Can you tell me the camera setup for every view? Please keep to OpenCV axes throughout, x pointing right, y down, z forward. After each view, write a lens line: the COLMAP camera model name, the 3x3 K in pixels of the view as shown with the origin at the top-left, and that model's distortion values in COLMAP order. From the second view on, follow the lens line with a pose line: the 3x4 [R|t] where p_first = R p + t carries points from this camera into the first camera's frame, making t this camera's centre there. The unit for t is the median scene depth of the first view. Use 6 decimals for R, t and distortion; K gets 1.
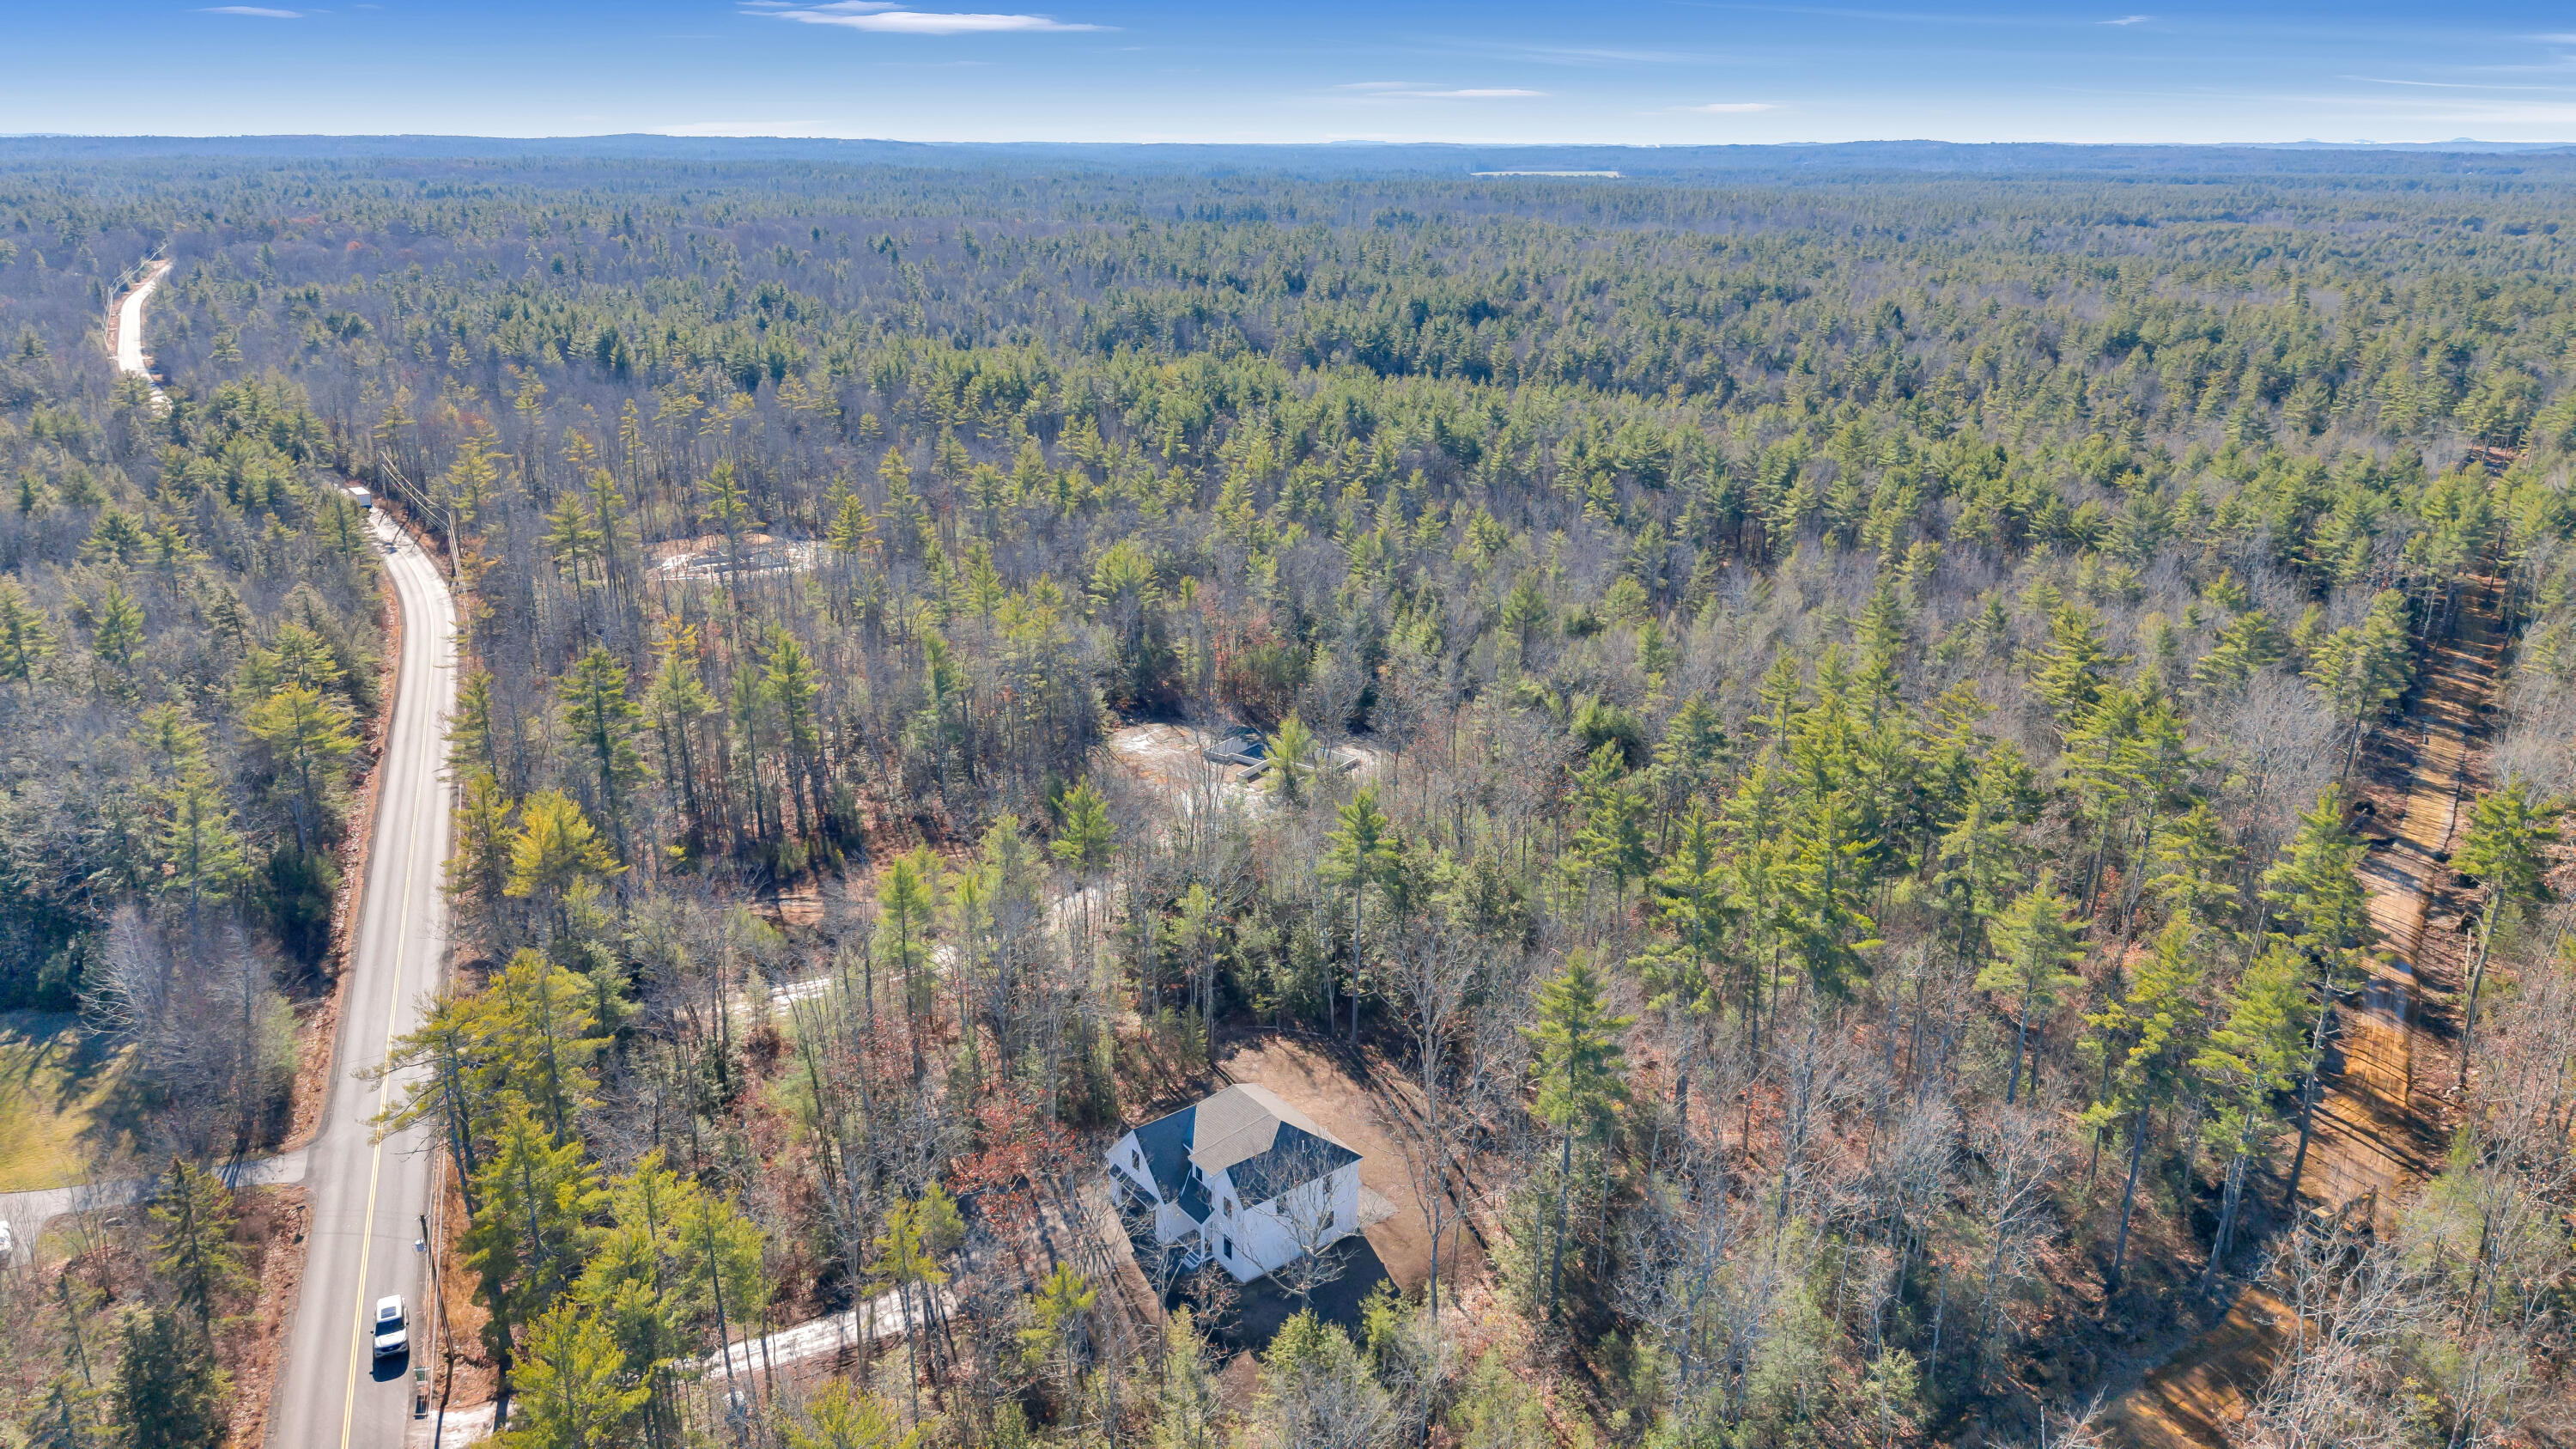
lens RADIAL K [[1718.1, 0, 1287.6], [0, 1718.1, 721.4], [0, 0, 1]] dist [0.010382, -0.014320]
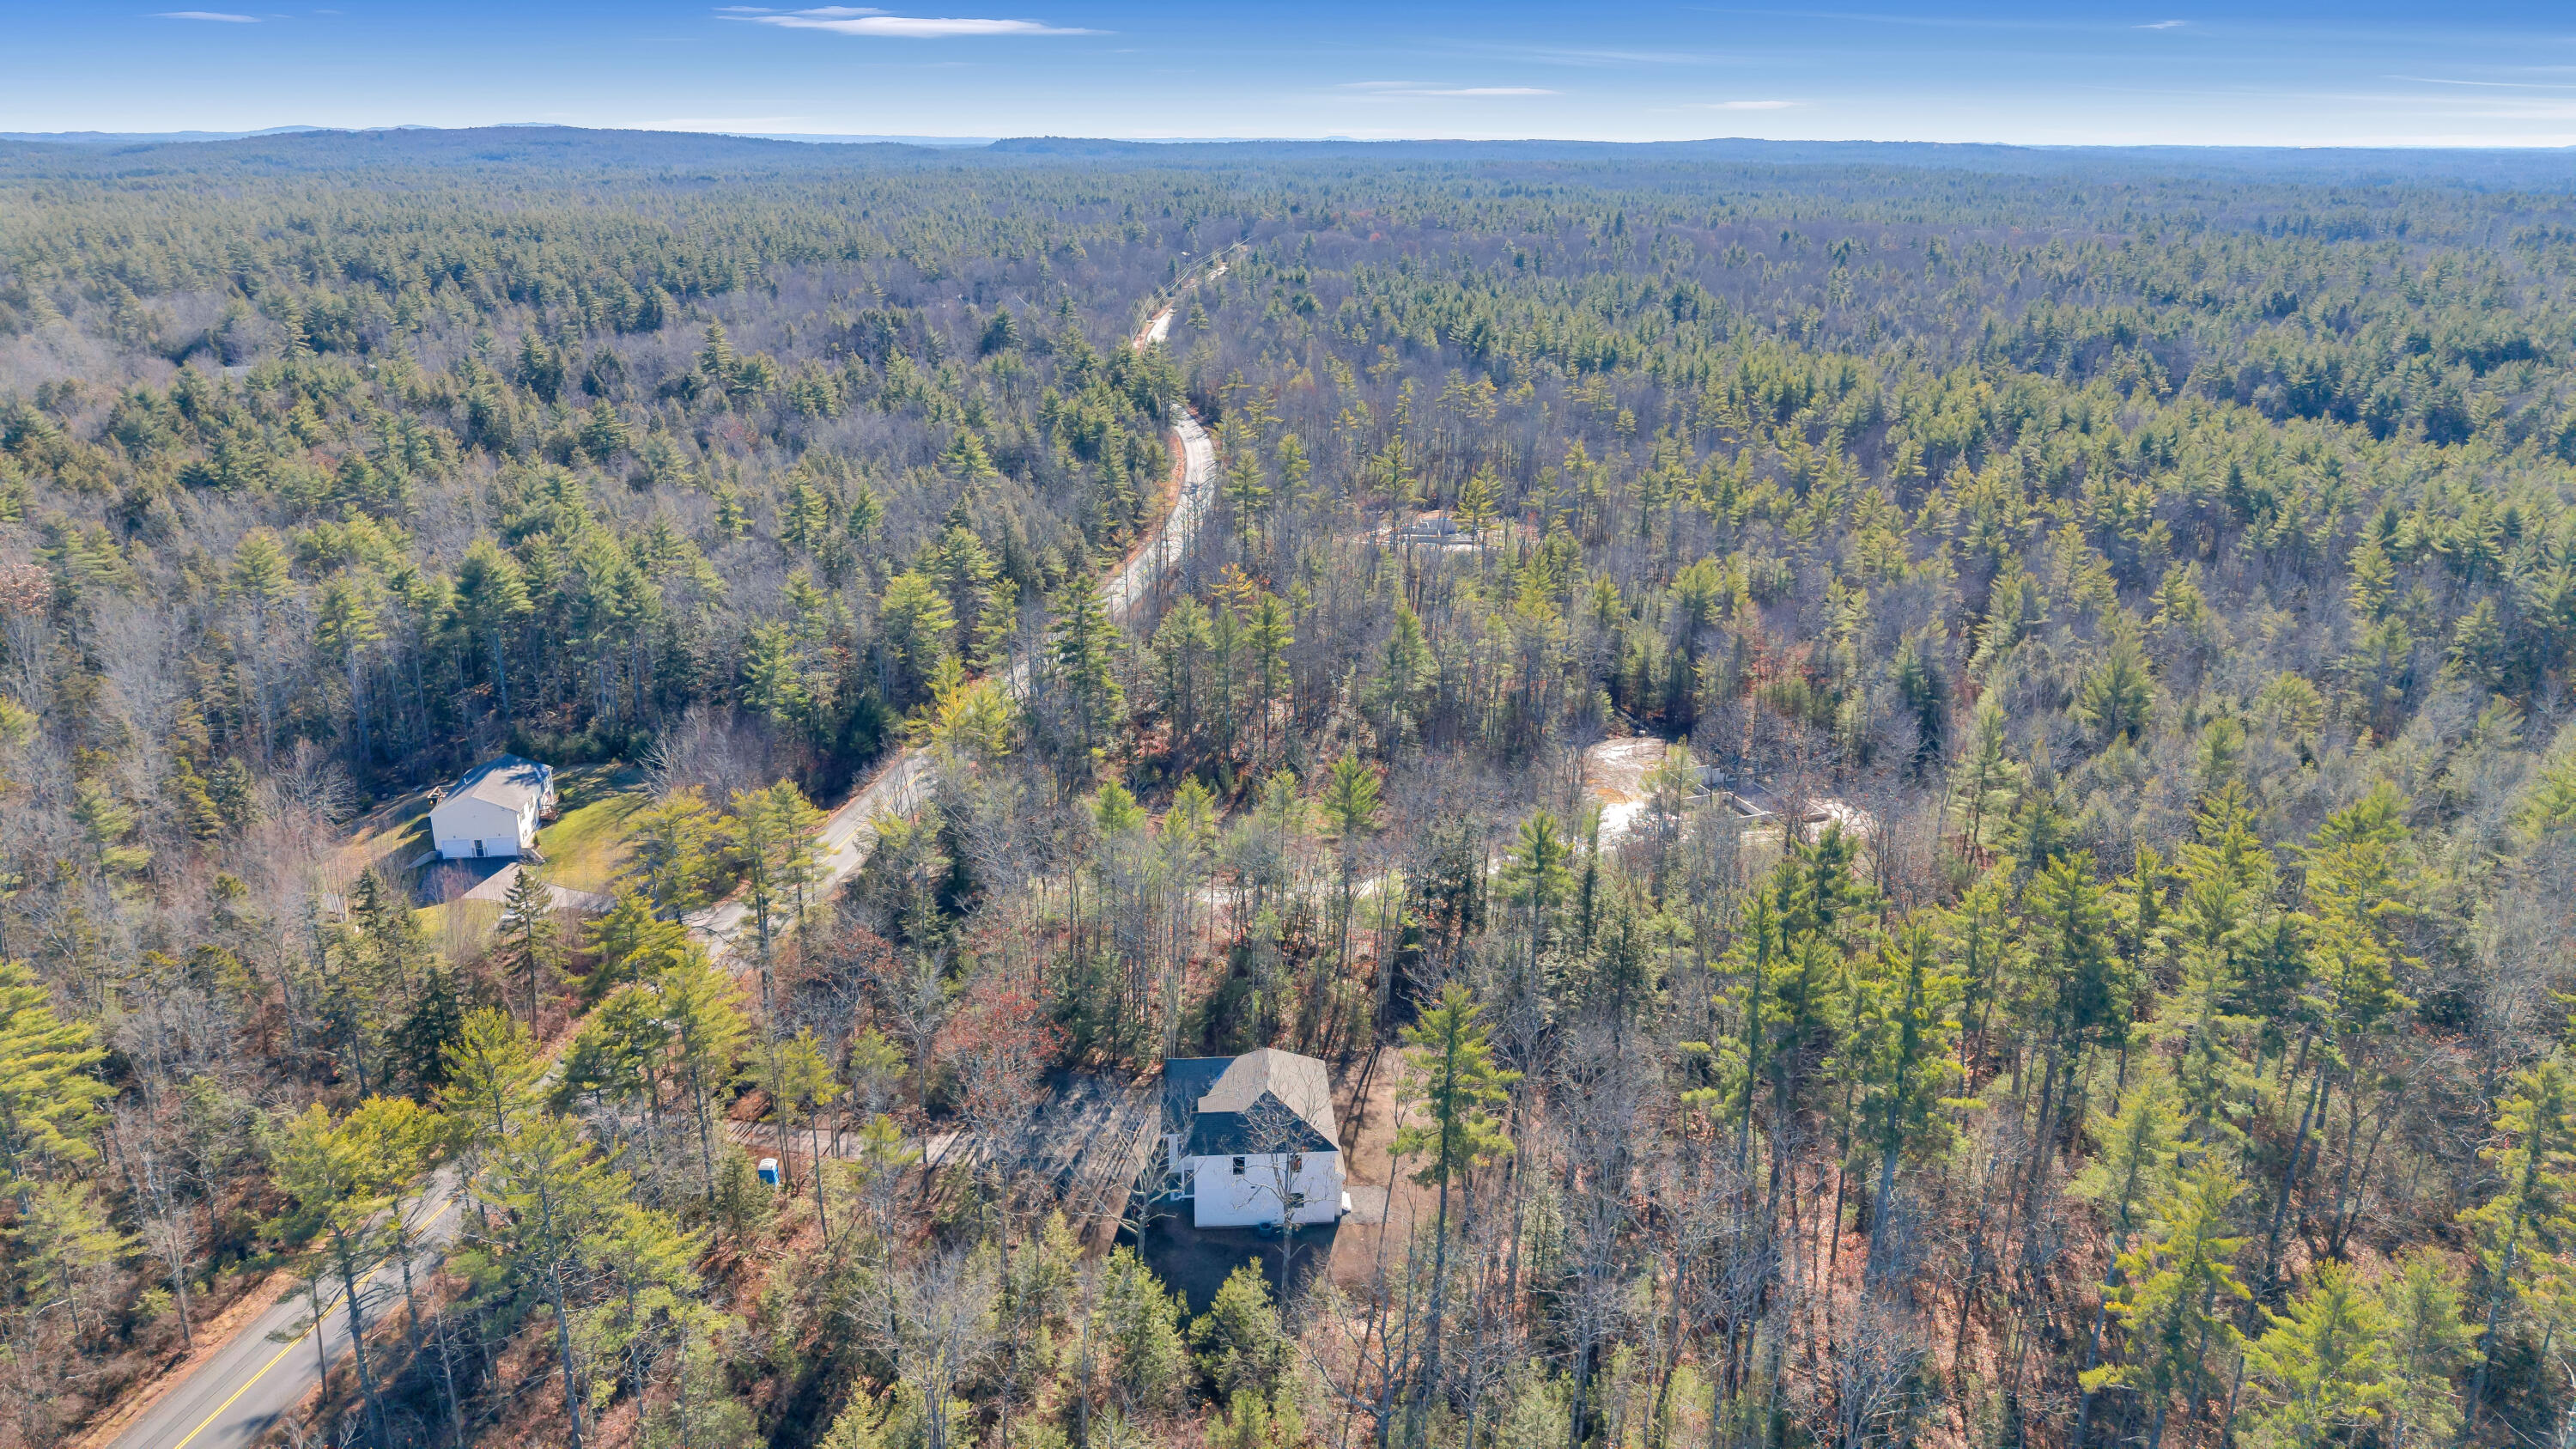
lens RADIAL K [[1718.1, 0, 1290.0], [0, 1718.1, 729.7], [0, 0, 1]] dist [0.010382, -0.014320]
pose [[0.831670, 0.178031, -0.525956, 0.121494], [-0.176814, 0.982812, 0.053086, -0.008364], [0.526367, 0.048846, 0.848853, 0.030247]]
